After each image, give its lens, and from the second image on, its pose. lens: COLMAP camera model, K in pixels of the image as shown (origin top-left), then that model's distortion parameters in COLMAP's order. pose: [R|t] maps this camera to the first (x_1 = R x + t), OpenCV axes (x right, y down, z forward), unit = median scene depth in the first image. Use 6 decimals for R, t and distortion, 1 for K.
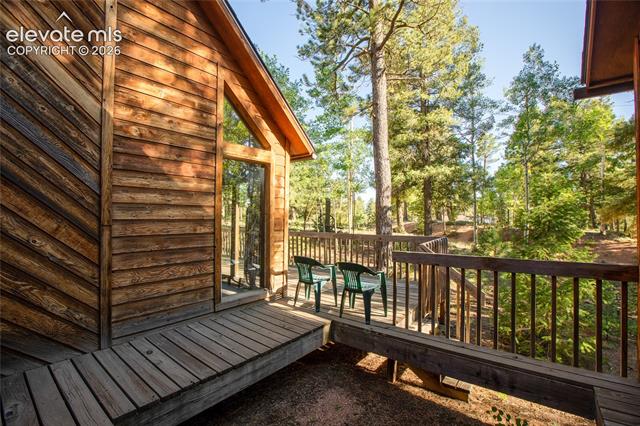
lens RADIAL K [[294.6, 0, 323.5], [0, 294.6, 216.1], [0, 0, 1]] dist [-0.027387, 0.014065]
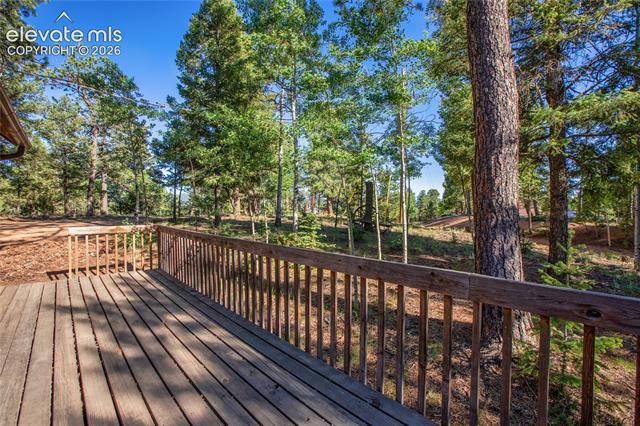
lens RADIAL K [[294.6, 0, 323.5], [0, 294.6, 216.1], [0, 0, 1]] dist [-0.027387, 0.014065]
pose [[0.987345, 0.005053, -0.158509, 0.068576], [-0.001870, 0.999794, 0.020222, 0.029436], [0.158579, -0.019669, 0.987150, 1.195393]]
